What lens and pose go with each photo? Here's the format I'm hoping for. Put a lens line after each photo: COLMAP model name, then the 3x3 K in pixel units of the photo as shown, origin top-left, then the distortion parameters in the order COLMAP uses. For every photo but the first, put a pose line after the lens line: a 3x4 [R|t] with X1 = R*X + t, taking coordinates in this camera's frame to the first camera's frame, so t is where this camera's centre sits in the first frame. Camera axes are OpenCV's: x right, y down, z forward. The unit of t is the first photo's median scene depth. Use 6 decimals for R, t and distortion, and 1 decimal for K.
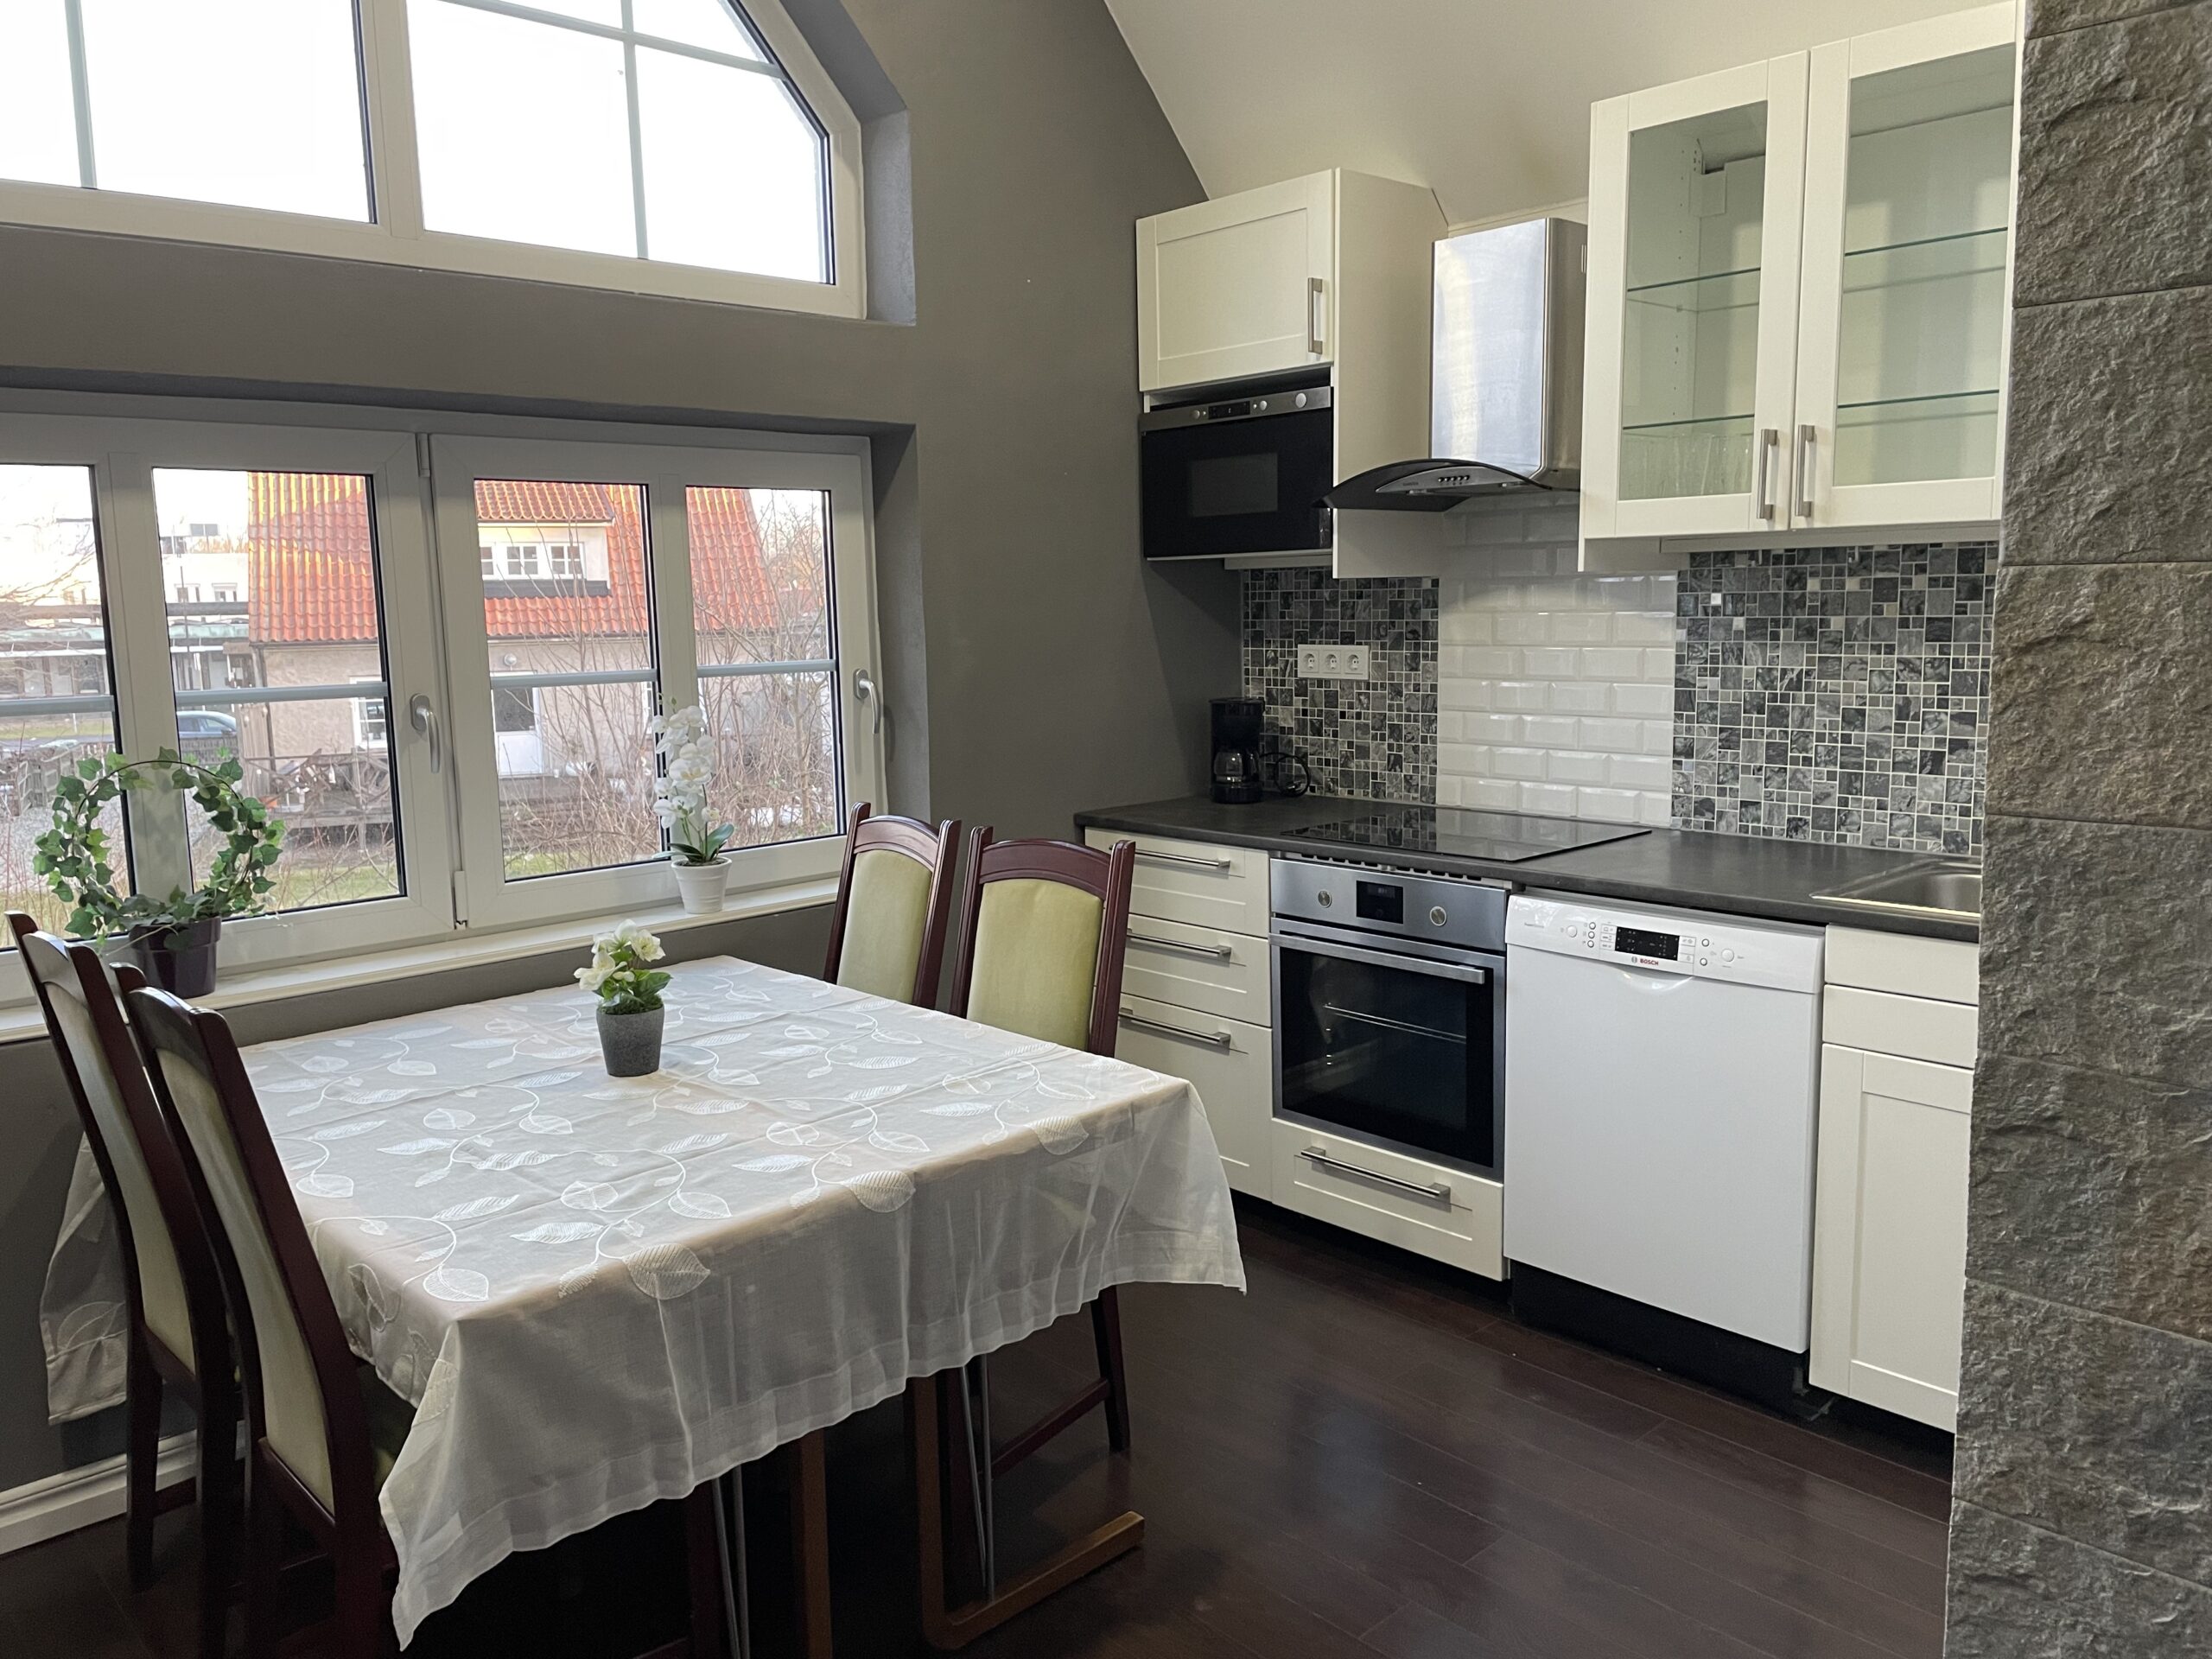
lens RADIAL K [[1668.4, 0, 1130.3], [0, 1668.4, 815.9], [0, 0, 1]] dist [0.058009, -0.086716]
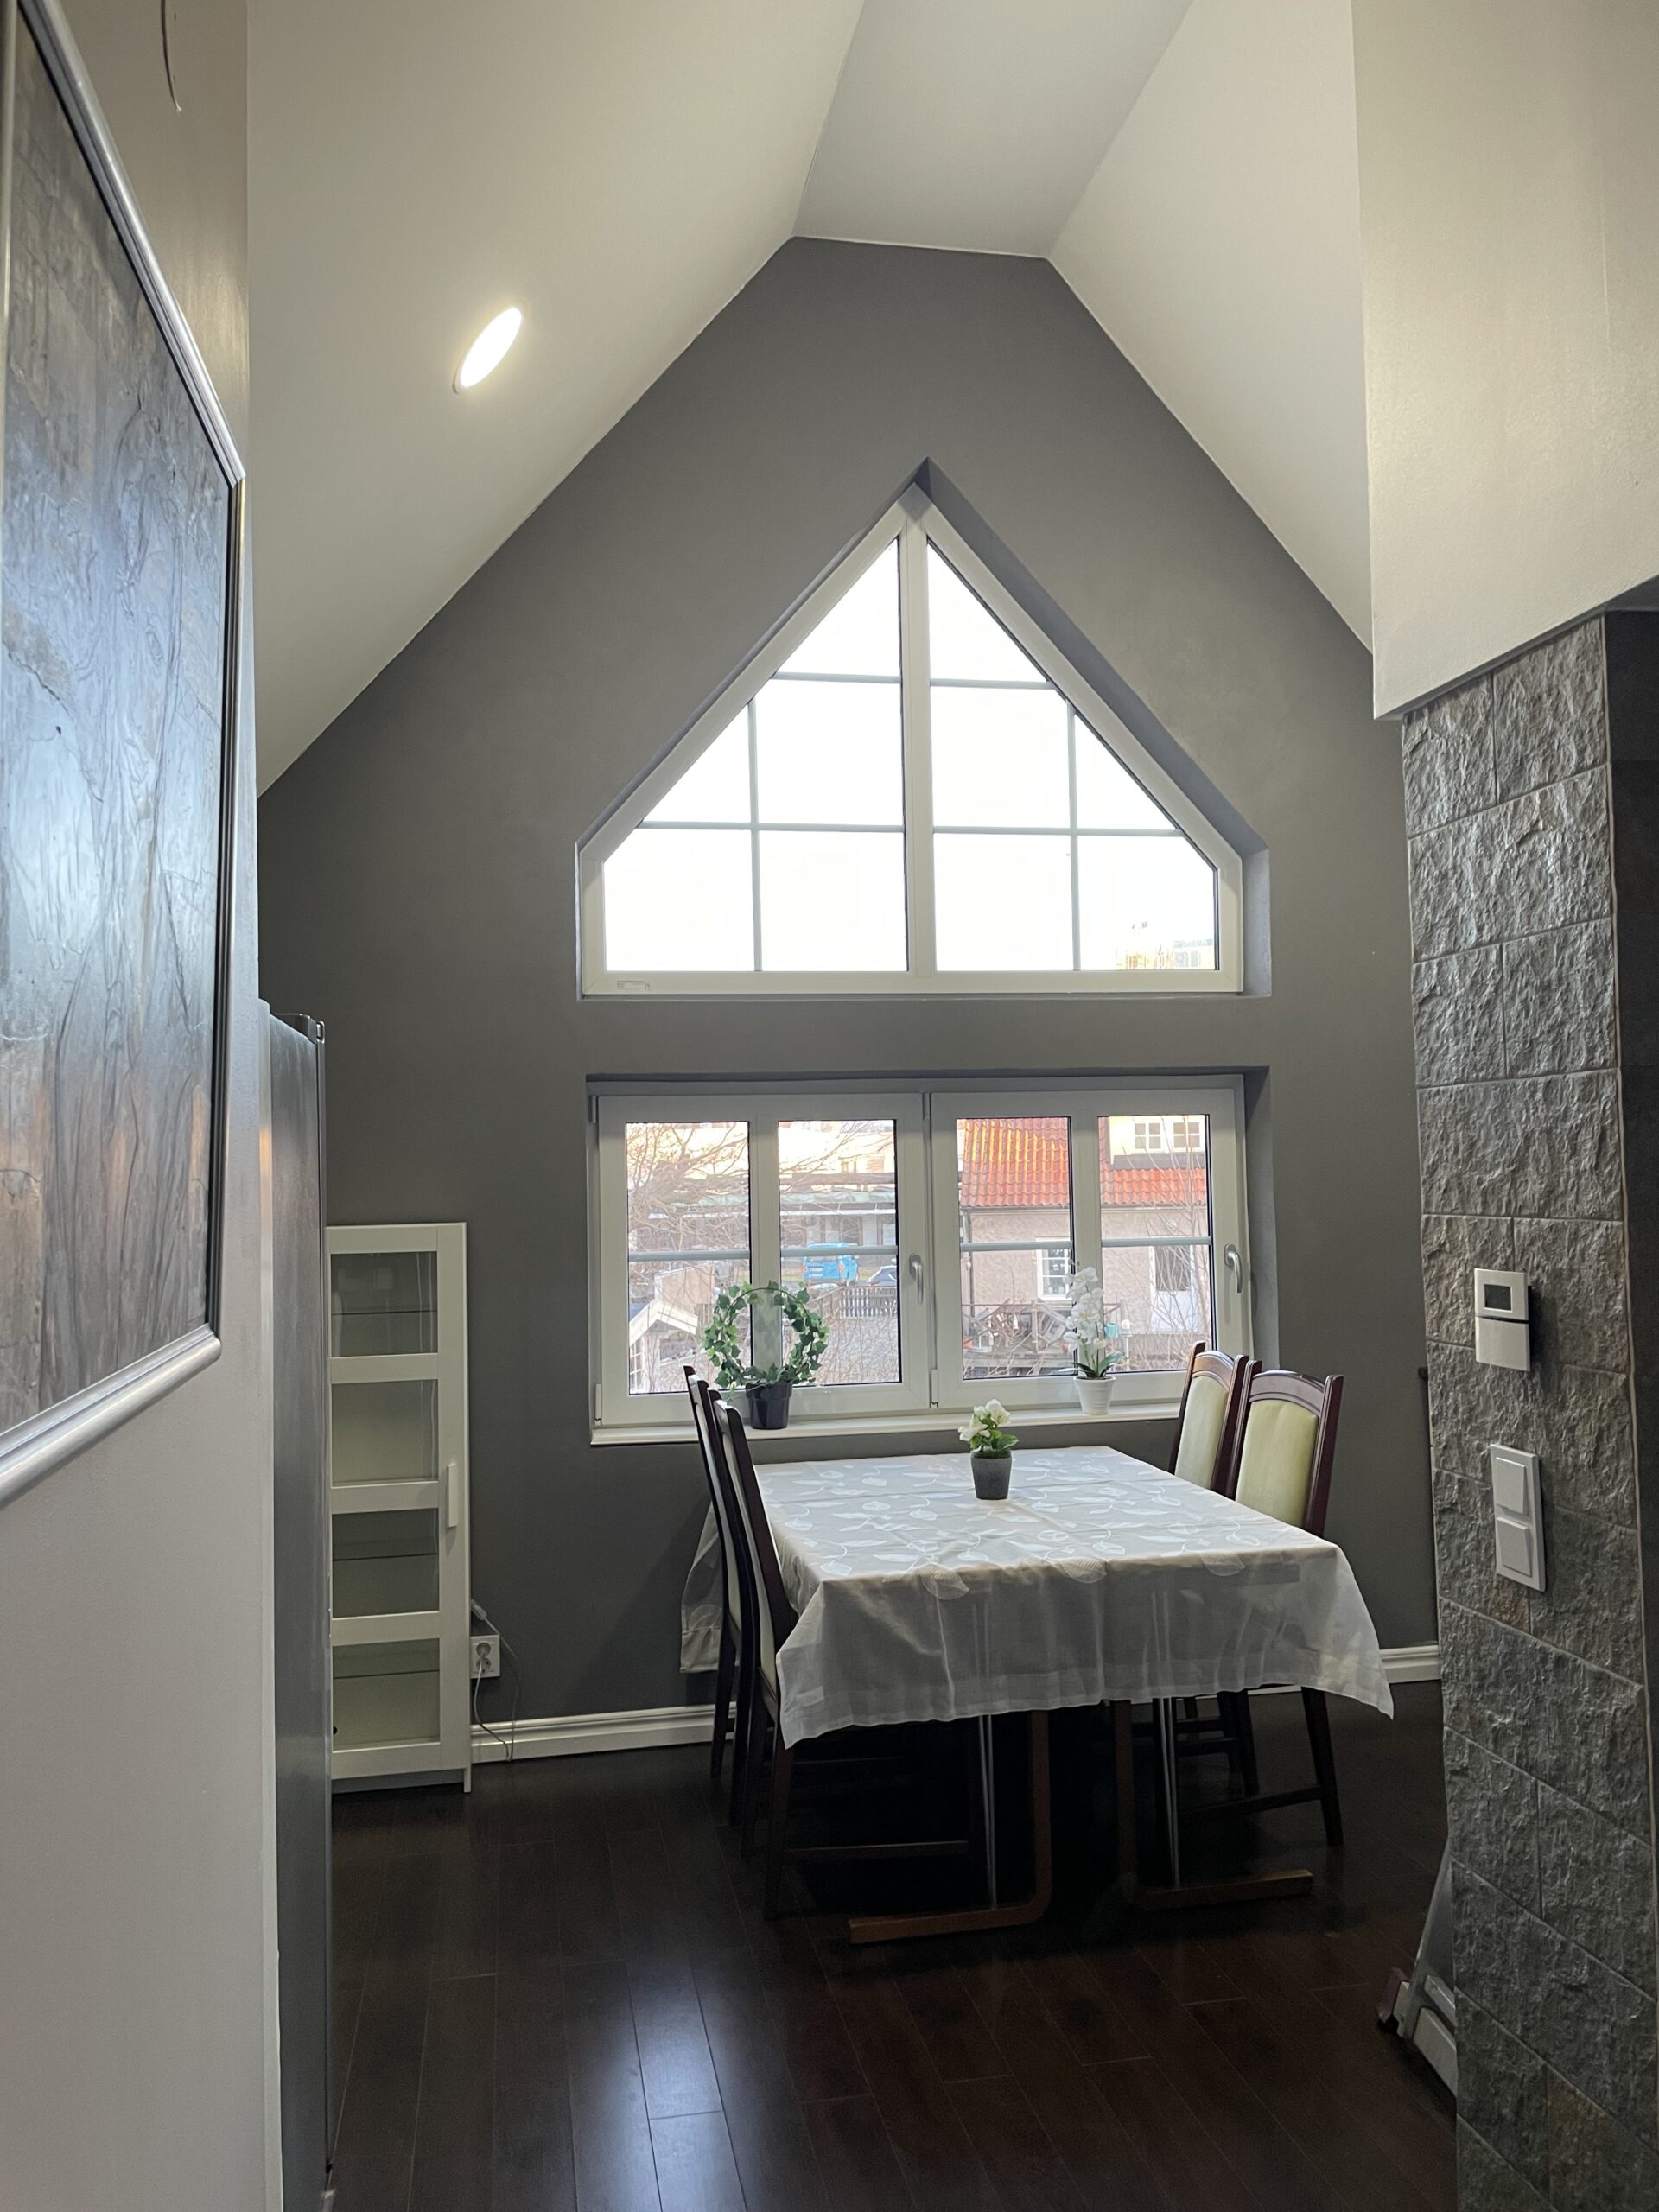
lens RADIAL K [[1668.4, 0, 840.2], [0, 1668.4, 1094.6], [0, 0, 1]] dist [0.058009, -0.086716]
pose [[0.845337, -0.022284, -0.533769, 0.403013], [-0.069062, 0.986188, -0.150545, 0.023749], [0.529751, 0.164124, 0.832122, -0.419647]]
